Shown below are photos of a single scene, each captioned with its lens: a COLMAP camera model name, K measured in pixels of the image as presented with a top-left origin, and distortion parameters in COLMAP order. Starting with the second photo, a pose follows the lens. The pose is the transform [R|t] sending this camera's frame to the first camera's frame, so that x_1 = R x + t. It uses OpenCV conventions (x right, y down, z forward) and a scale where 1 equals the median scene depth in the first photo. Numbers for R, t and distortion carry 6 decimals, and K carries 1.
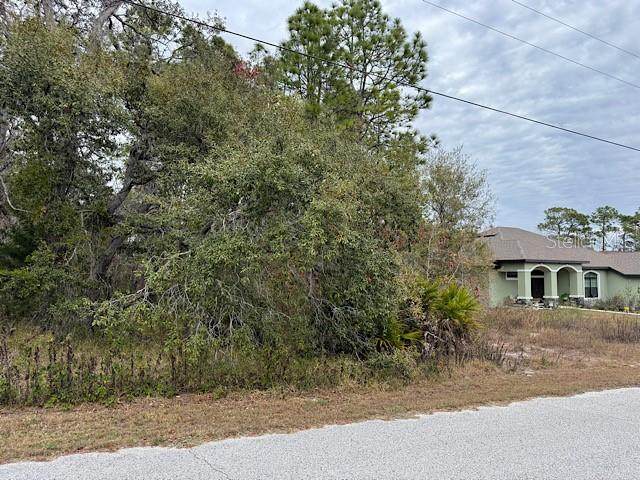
lens RADIAL K [[450.6, 0, 319.5], [0, 450.6, 236.5], [0, 0, 1]] dist [0.075074, -0.085949]
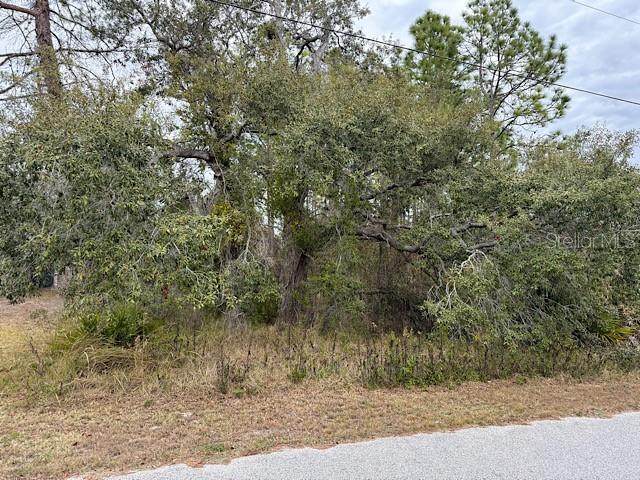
lens RADIAL K [[450.6, 0, 319.5], [0, 450.6, 236.5], [0, 0, 1]] dist [0.075074, -0.085949]
pose [[0.995475, -0.029022, -0.090488, -0.461414], [0.030194, 0.999477, 0.011611, -0.042522], [0.090104, -0.014291, 0.995830, -0.167703]]
